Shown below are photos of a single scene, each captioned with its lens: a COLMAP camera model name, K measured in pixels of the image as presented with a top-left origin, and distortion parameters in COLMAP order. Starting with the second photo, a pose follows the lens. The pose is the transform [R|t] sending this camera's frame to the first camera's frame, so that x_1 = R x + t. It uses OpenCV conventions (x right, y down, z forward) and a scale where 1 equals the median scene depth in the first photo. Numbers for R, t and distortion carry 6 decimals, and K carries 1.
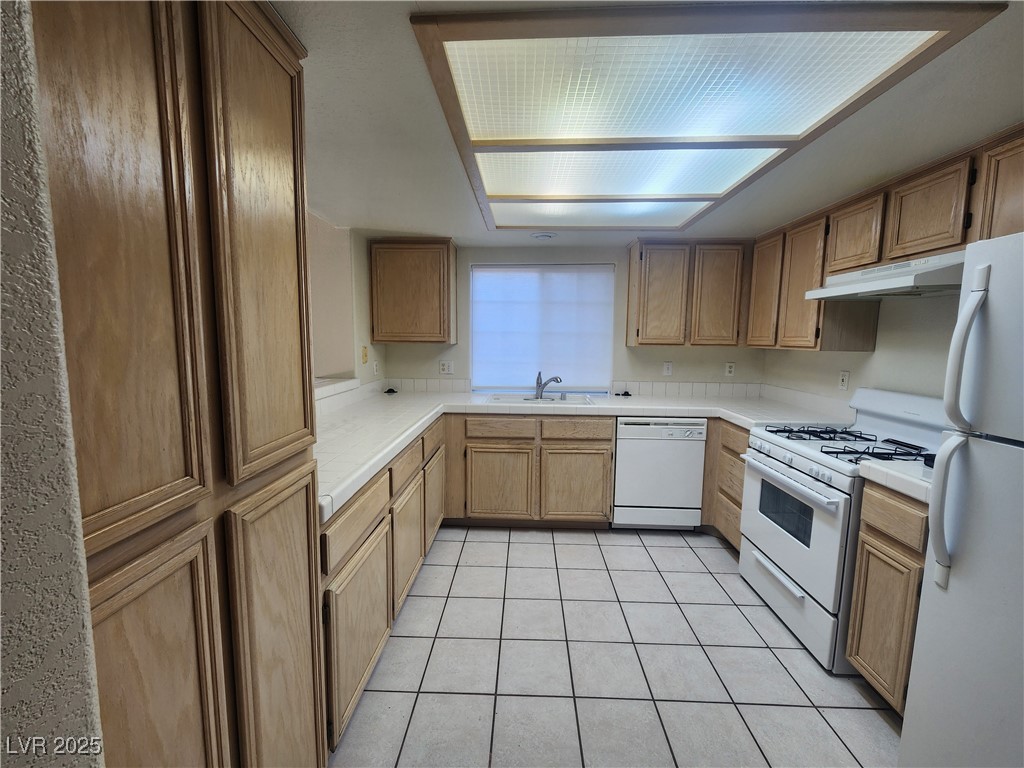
lens RADIAL K [[417.5, 0, 512.3], [0, 417.5, 384.3], [0, 0, 1]] dist [0.000129, -0.001144]
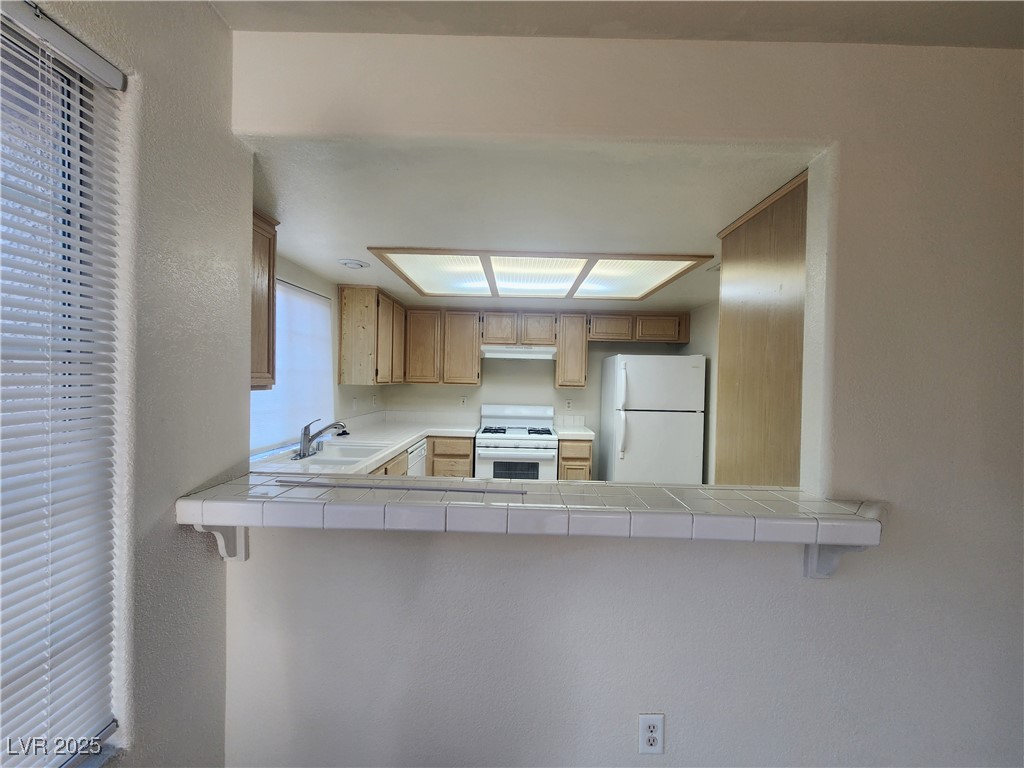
lens RADIAL K [[417.5, 0, 512.3], [0, 417.5, 384.3], [0, 0, 1]] dist [0.000129, -0.001144]
pose [[-0.024220, -0.031733, 0.999203, -2.486196], [0.089968, 0.995371, 0.033792, -0.311900], [-0.995650, 0.090714, -0.021253, 2.143887]]
